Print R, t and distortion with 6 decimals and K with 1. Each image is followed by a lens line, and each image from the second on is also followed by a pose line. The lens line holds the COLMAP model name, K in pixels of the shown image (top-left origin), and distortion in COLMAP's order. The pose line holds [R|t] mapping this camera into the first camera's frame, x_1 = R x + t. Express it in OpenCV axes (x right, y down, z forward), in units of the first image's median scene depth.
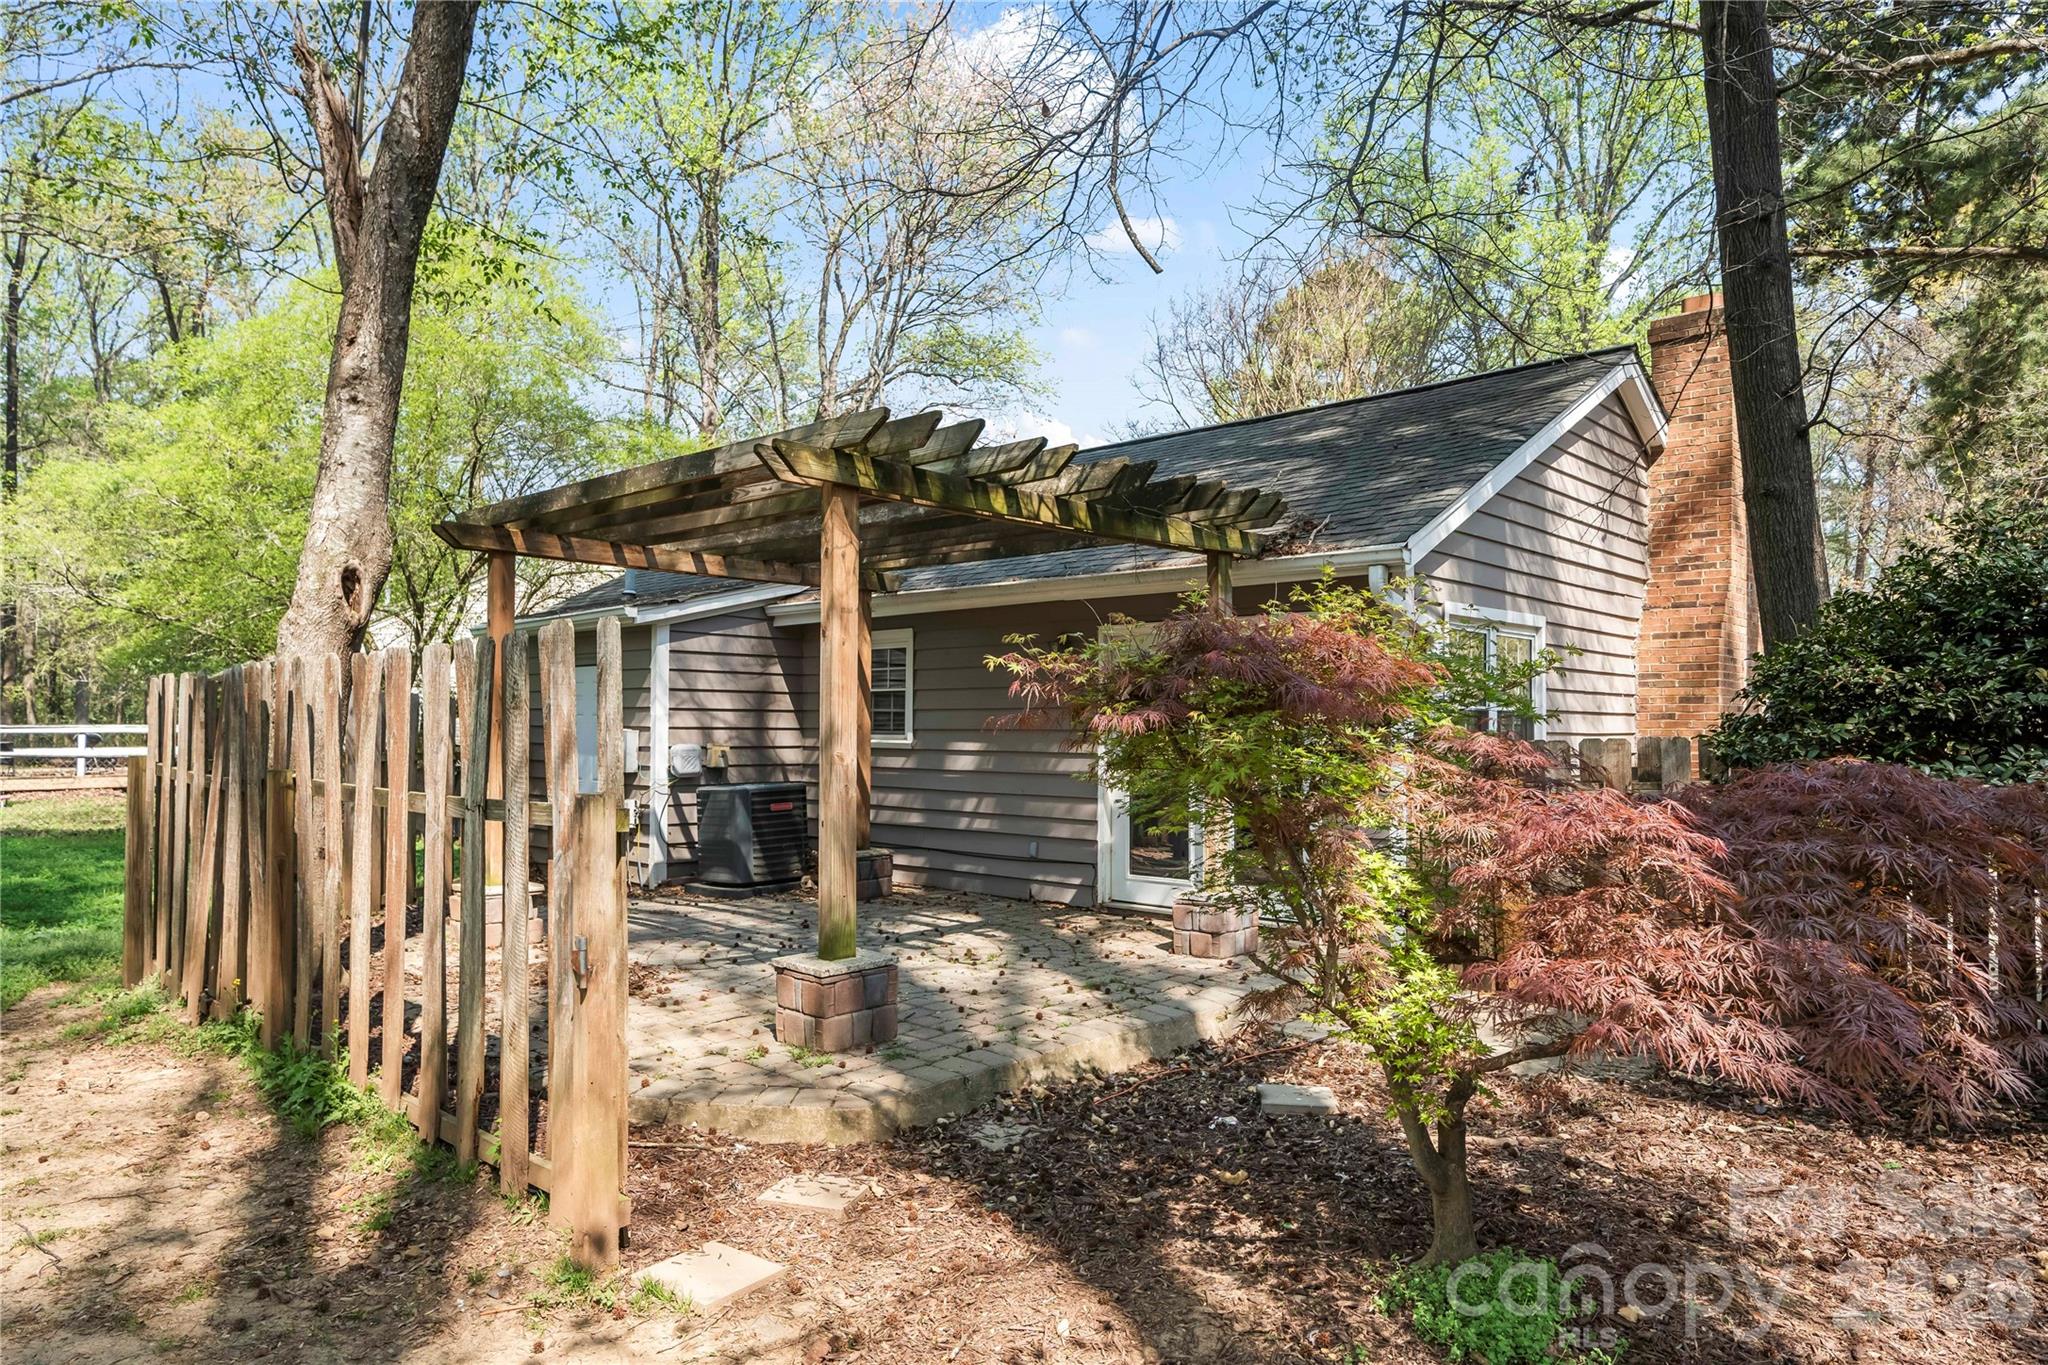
lens RADIAL K [[1279.9, 0, 1011.2], [0, 1279.9, 690.1], [0, 0, 1]] dist [0.001492, 0.003638]
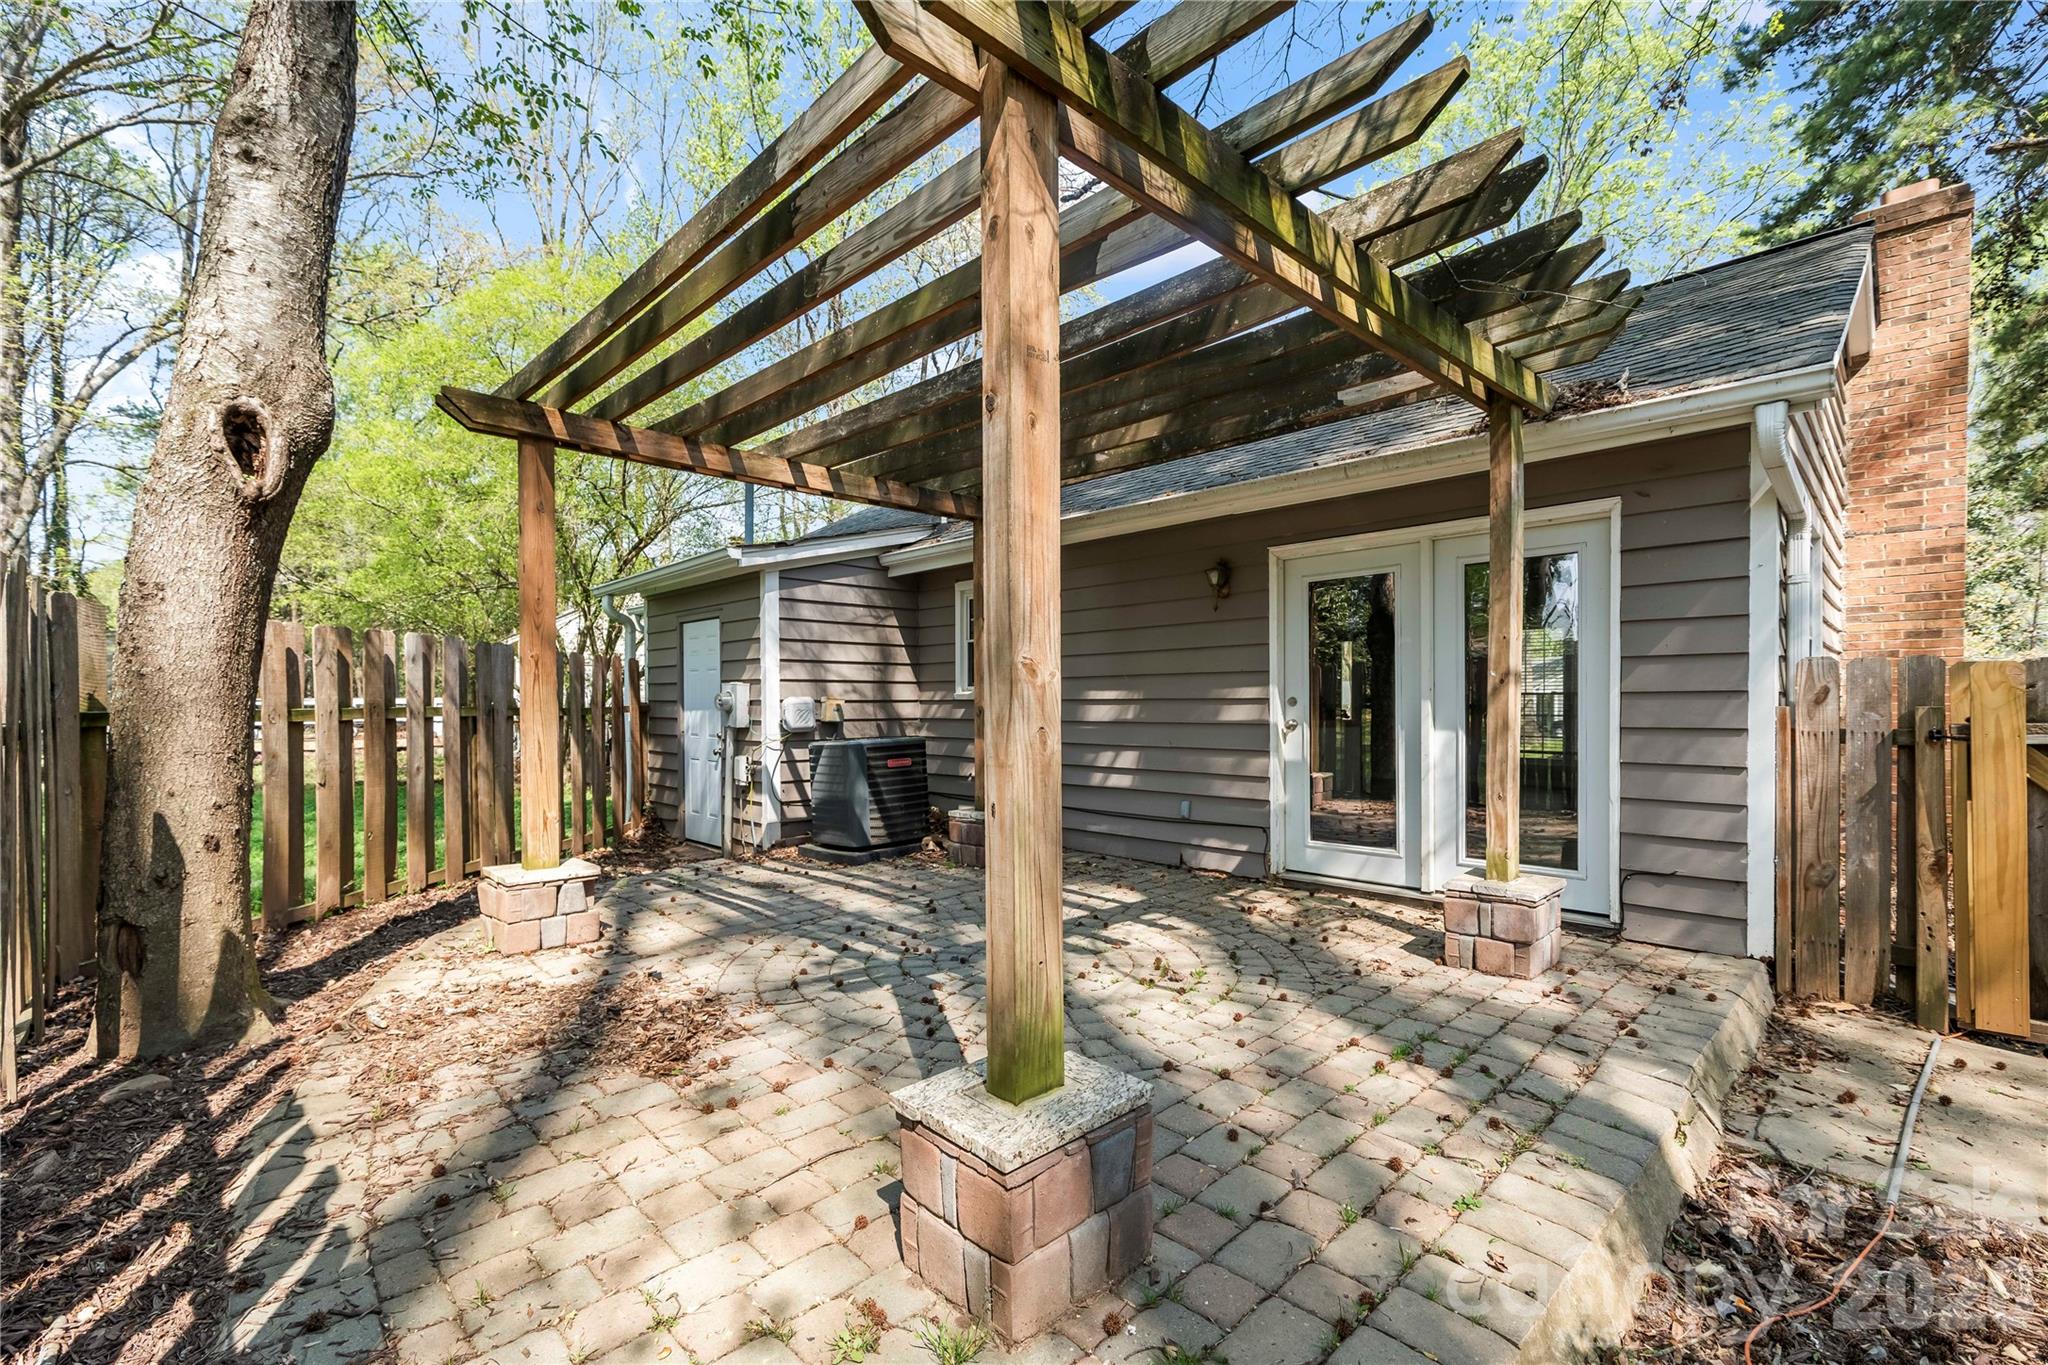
lens RADIAL K [[905.7, 0, 1011.6], [0, 905.7, 707.0], [0, 0, 1]] dist [0.007039, -0.000612]
pose [[0.998658, -0.010024, -0.050803, -0.069202], [0.011819, 0.999312, 0.035149, 0.030826], [0.050415, -0.035702, 0.998090, 0.374977]]
